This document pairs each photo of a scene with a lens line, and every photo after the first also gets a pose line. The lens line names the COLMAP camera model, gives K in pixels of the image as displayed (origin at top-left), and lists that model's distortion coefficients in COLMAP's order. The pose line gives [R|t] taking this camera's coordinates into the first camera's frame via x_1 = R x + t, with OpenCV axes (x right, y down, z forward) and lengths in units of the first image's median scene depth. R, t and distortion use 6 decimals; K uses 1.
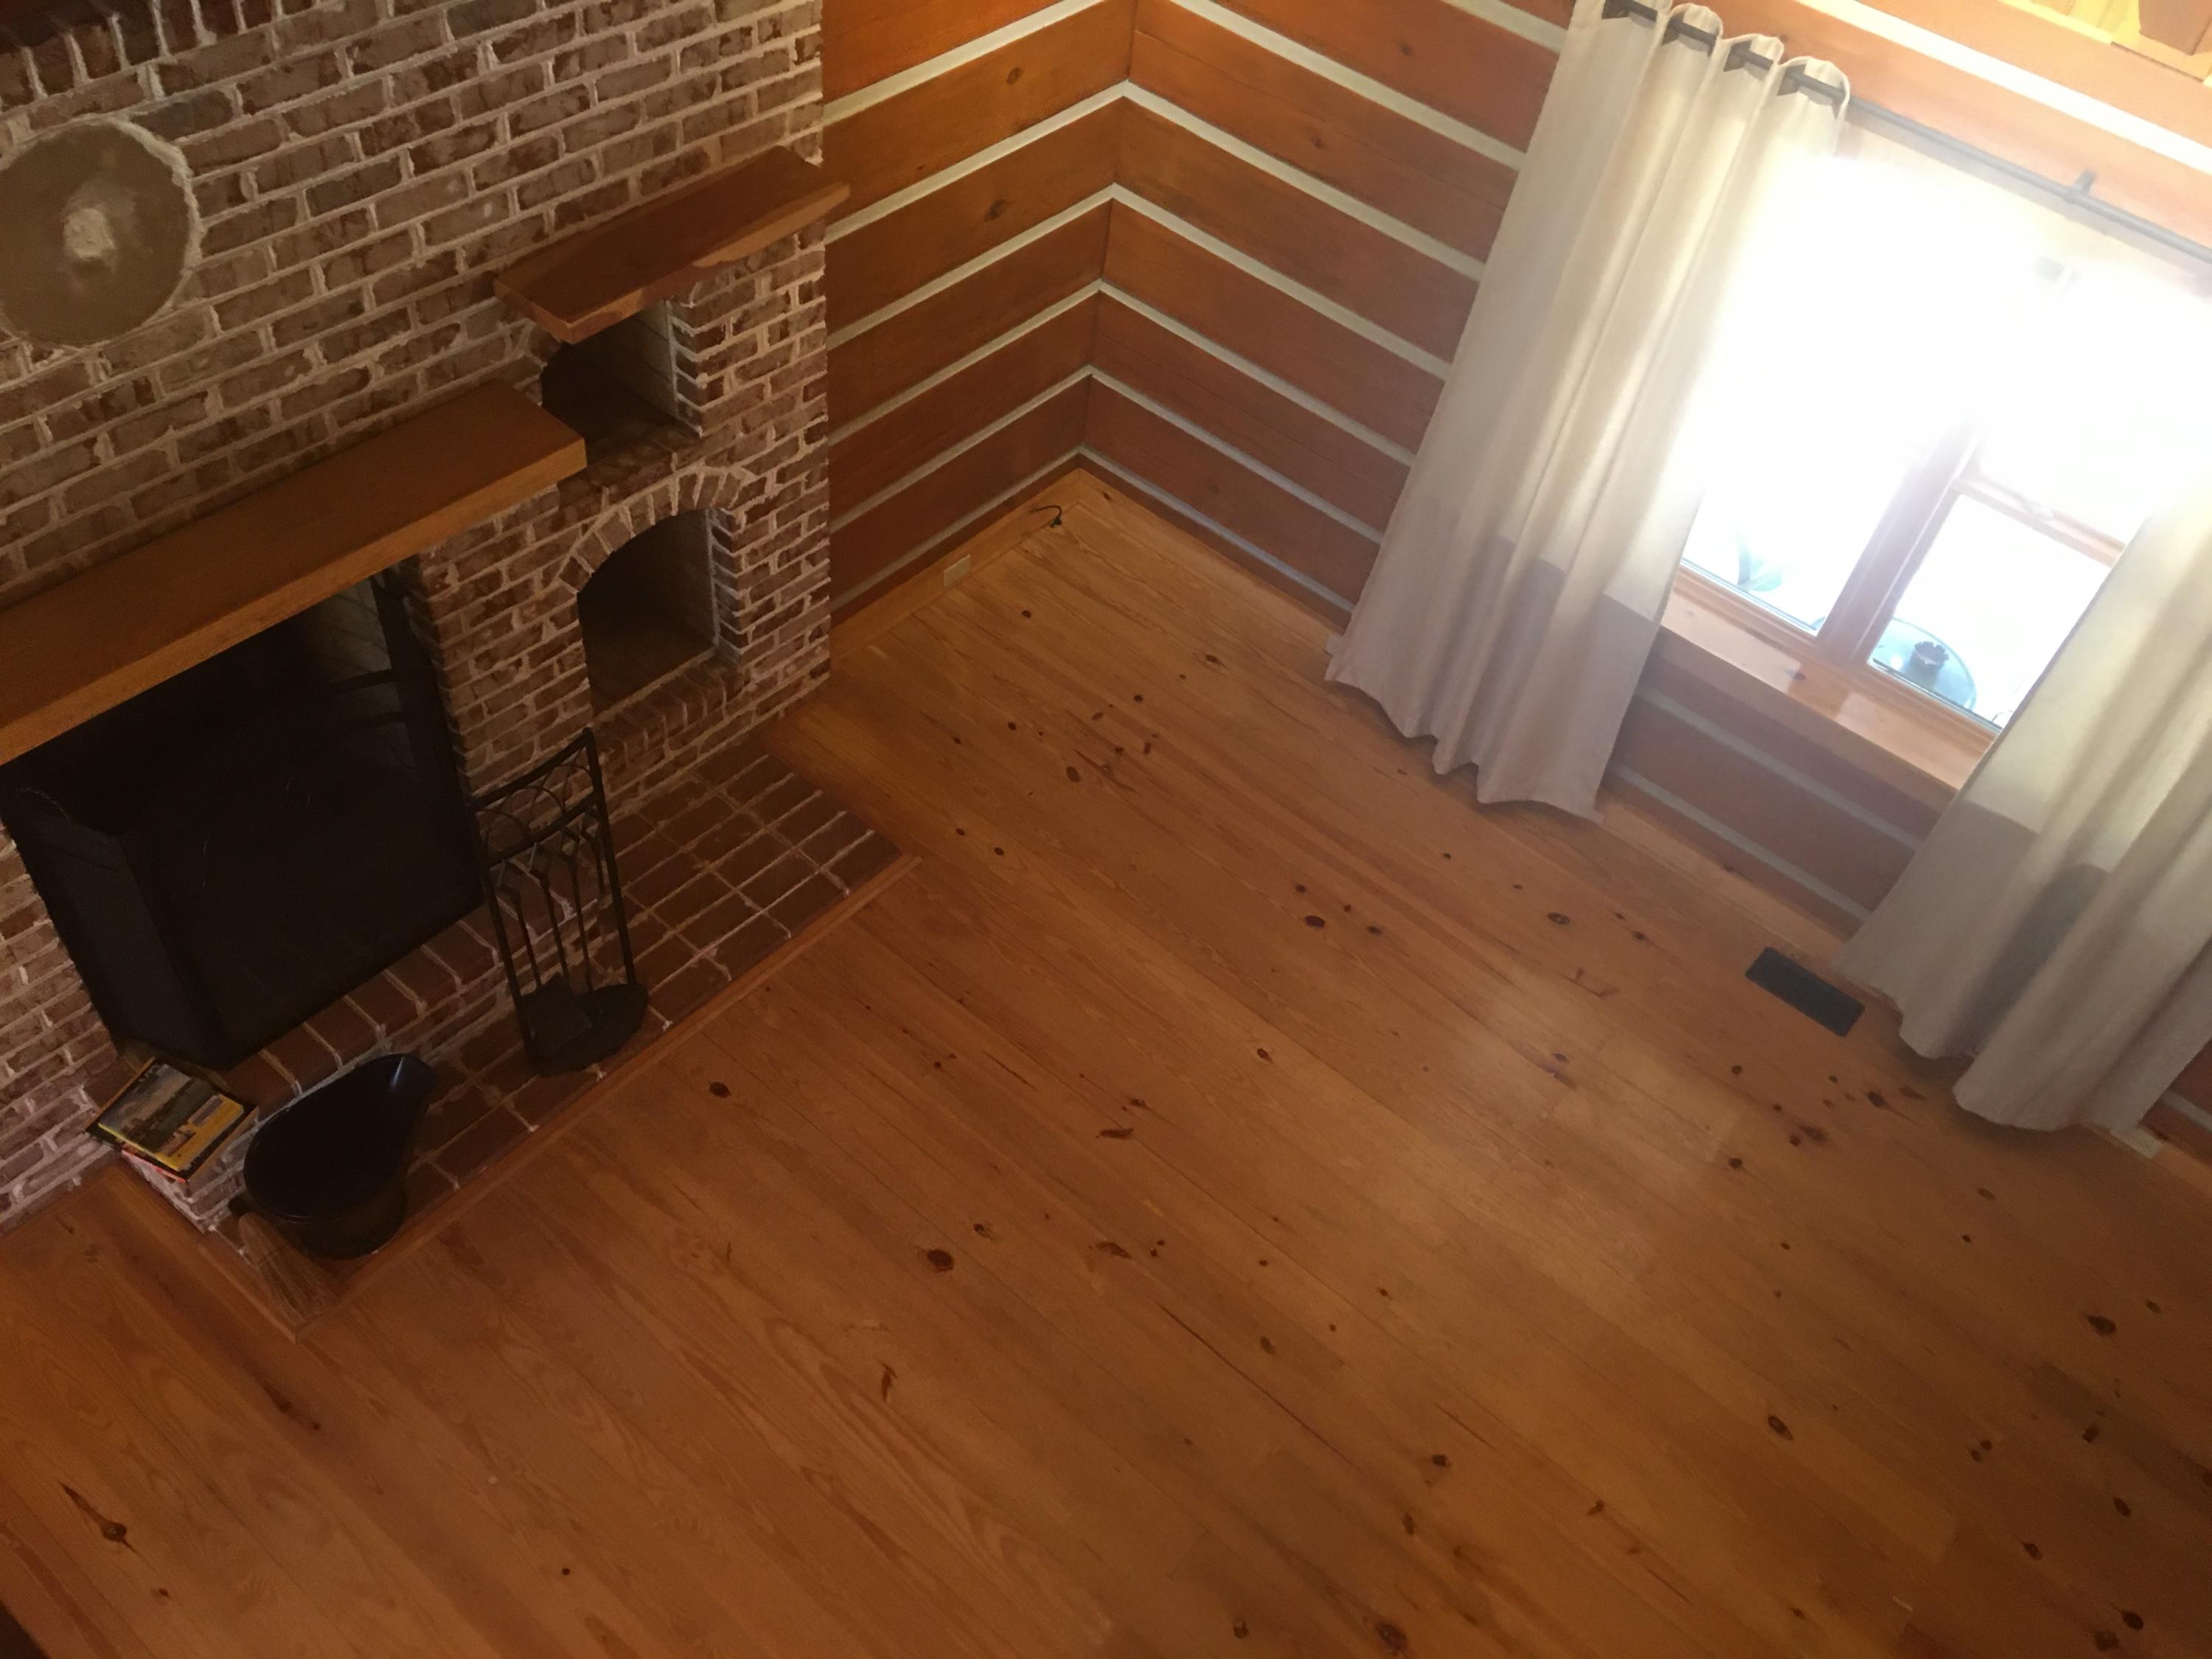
lens RADIAL K [[1851.6, 0, 1100.0], [0, 1851.6, 834.7], [0, 0, 1]] dist [0.135470, -0.202803]
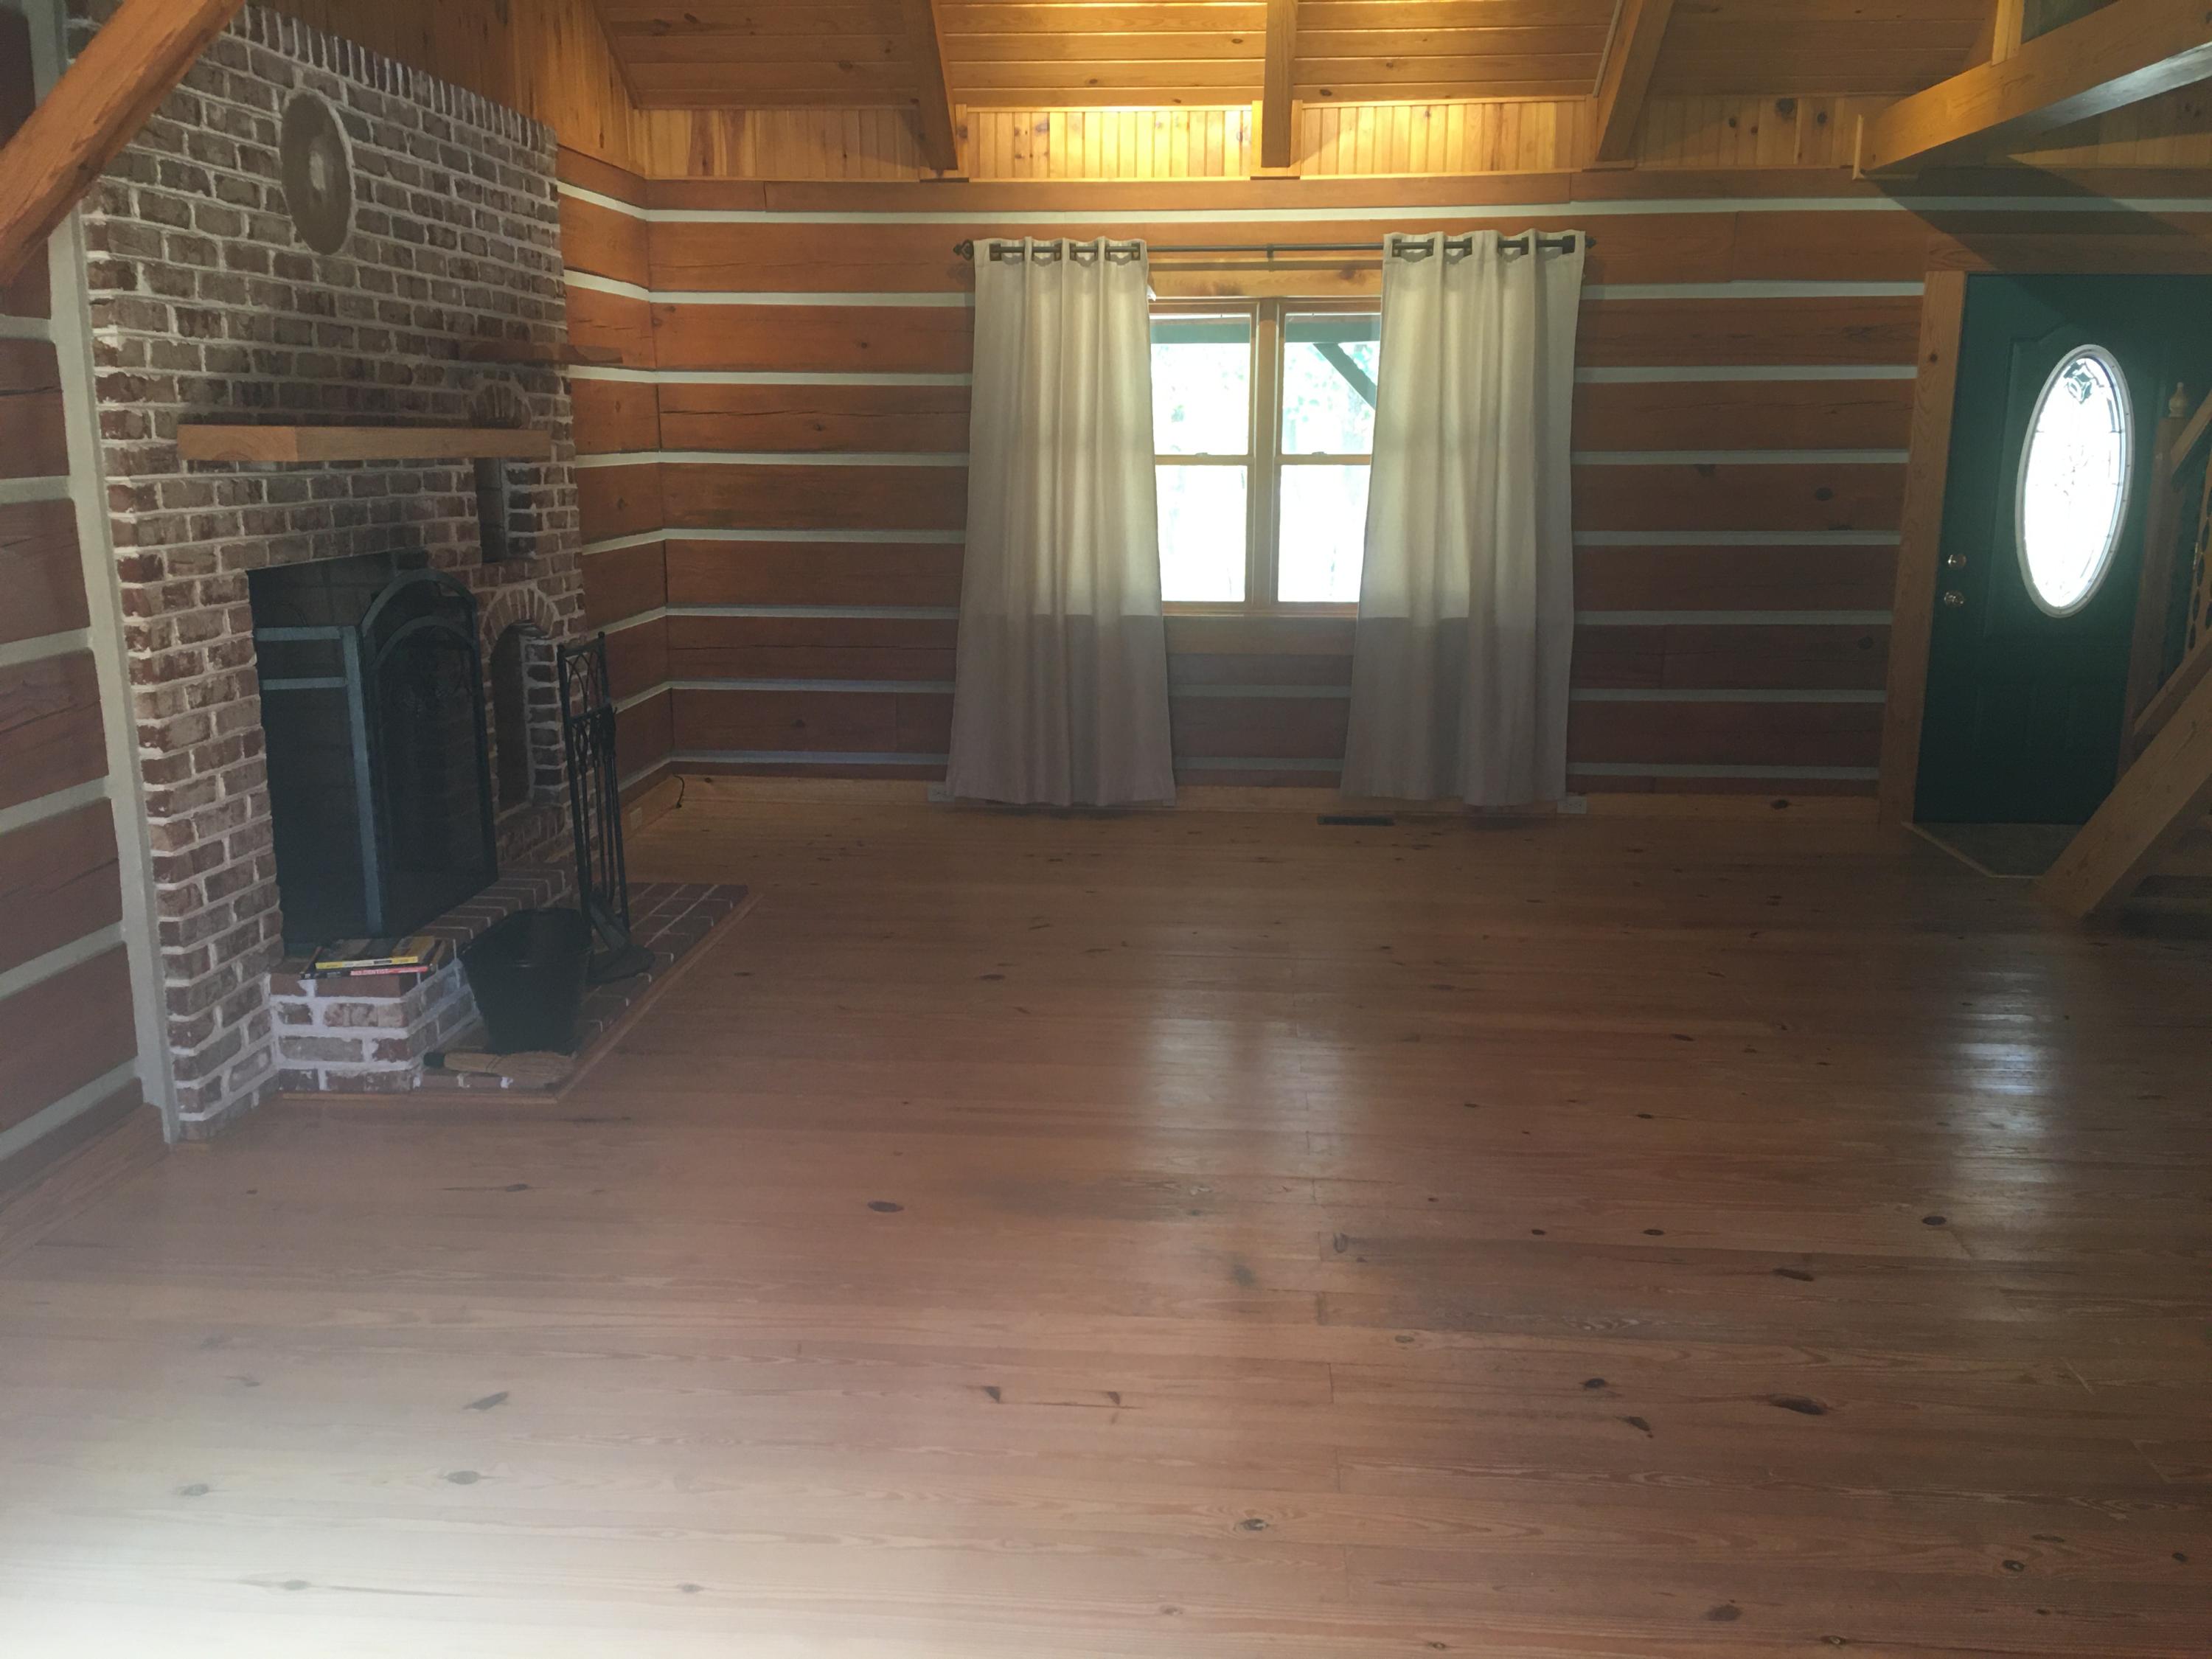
lens RADIAL K [[1851.6, 0, 1100.0], [0, 1851.6, 834.7], [0, 0, 1]] dist [0.135470, -0.202803]
pose [[0.804849, -0.221065, 0.550770, -0.824763], [0.490375, 0.770452, -0.407352, 0.832945], [-0.334291, 0.597941, 0.728503, 0.026701]]
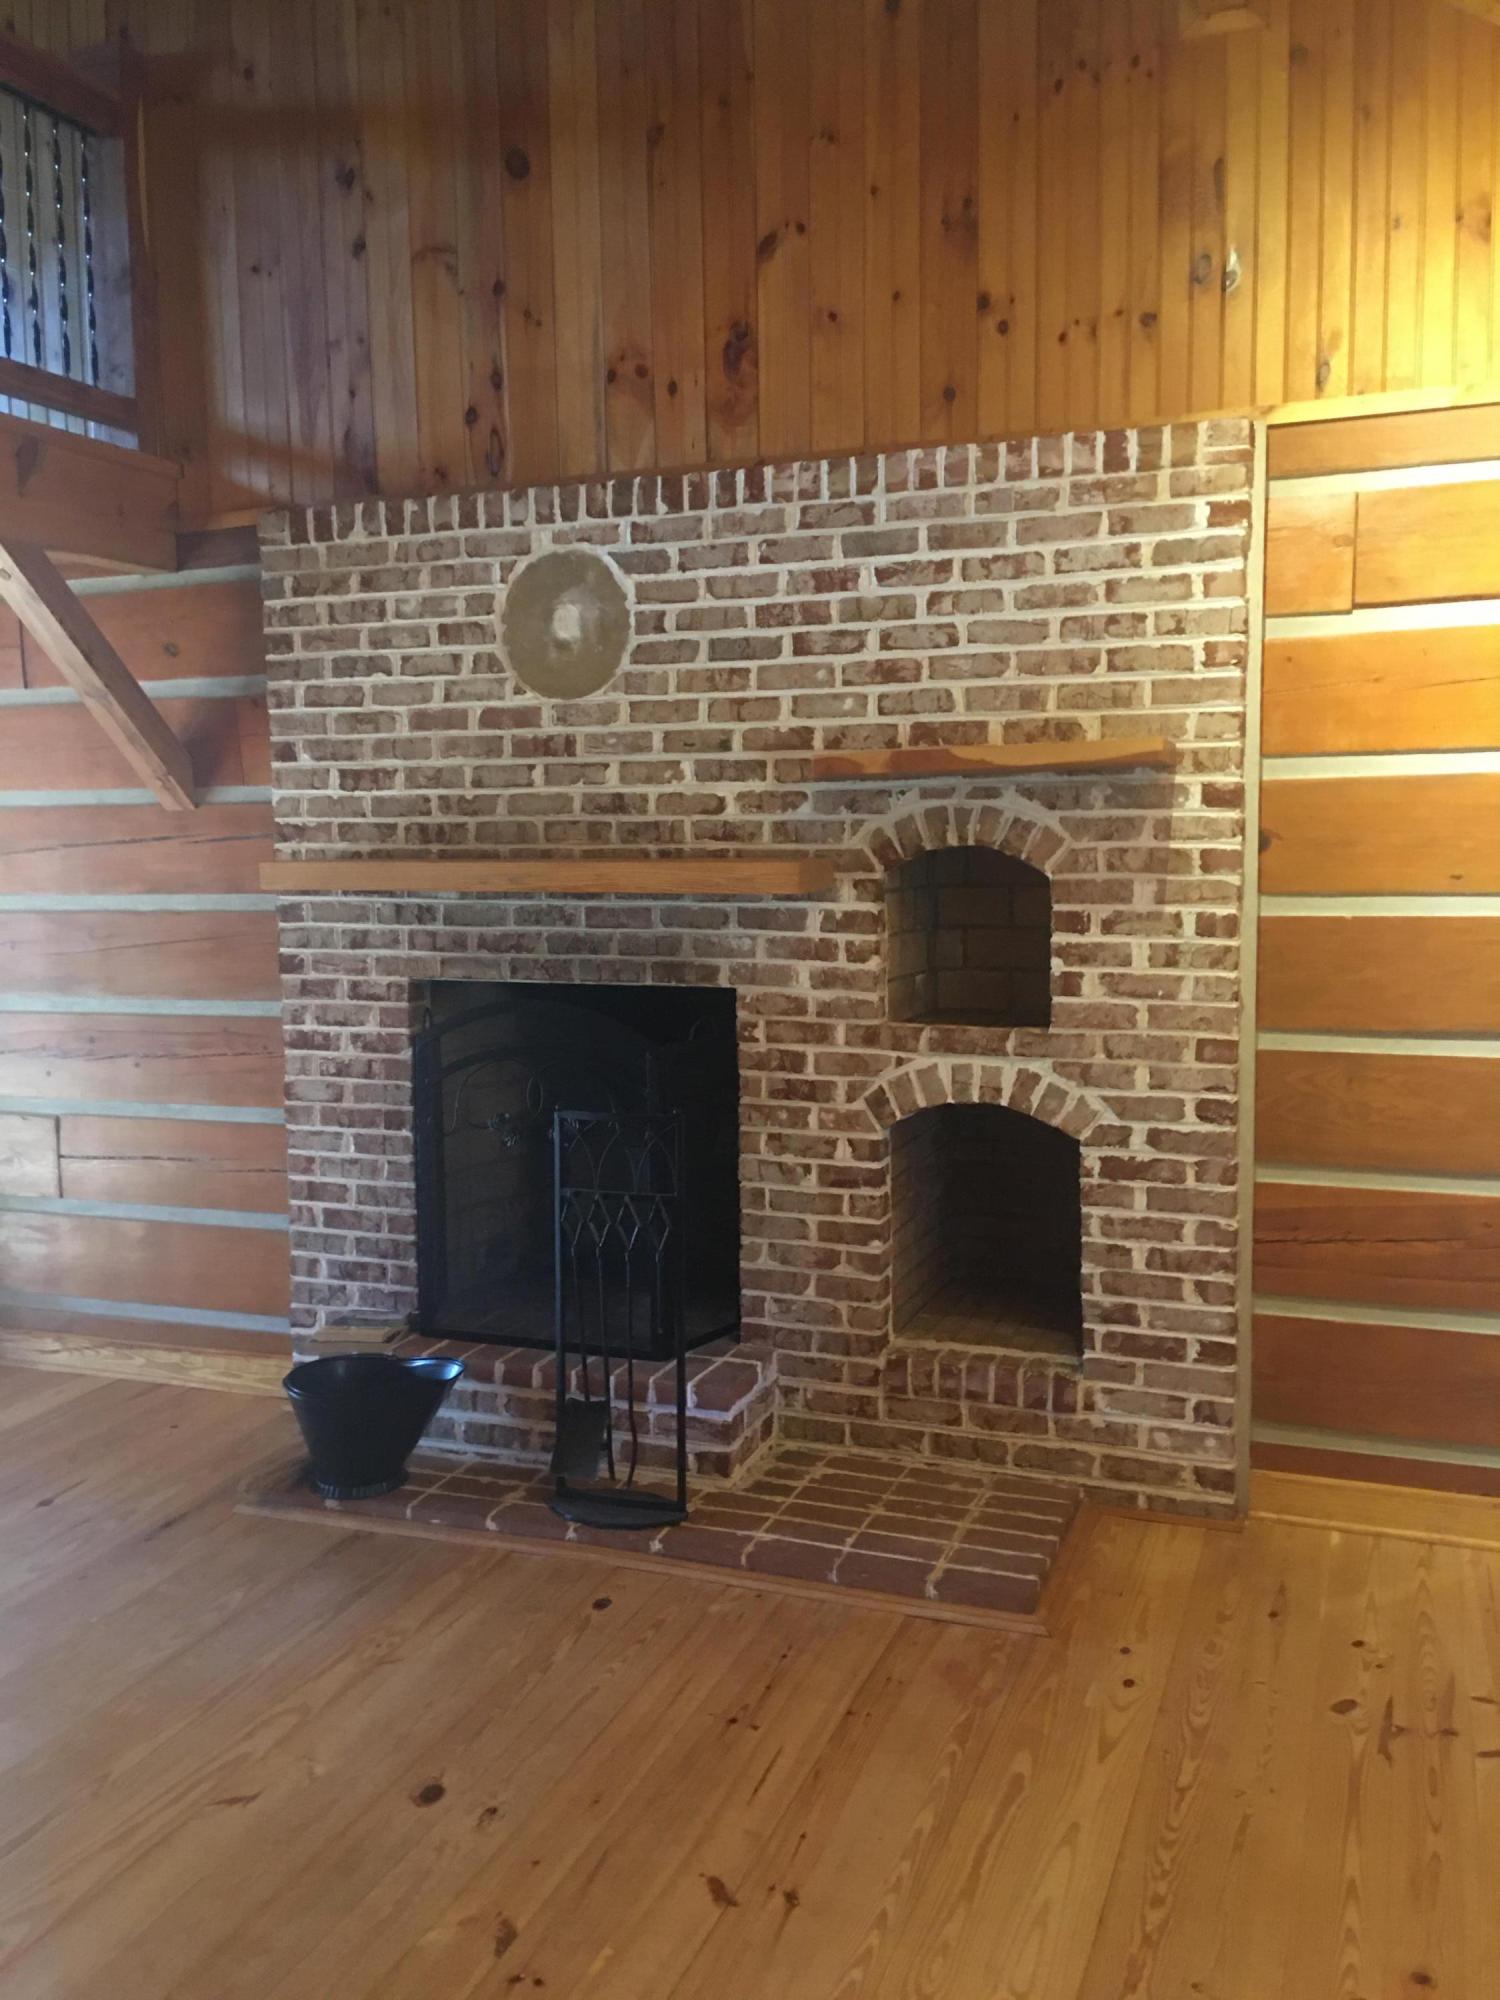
lens RADIAL K [[1676.5, 0, 750.0], [0, 1676.5, 1000.0], [0, 0, 1]] dist [0.092116, 0.003534]
pose [[0.326812, -0.013427, -0.944994, 0.690854], [-0.674435, 0.697149, -0.243148, 0.112332], [0.662066, 0.716801, 0.218781, 0.866382]]
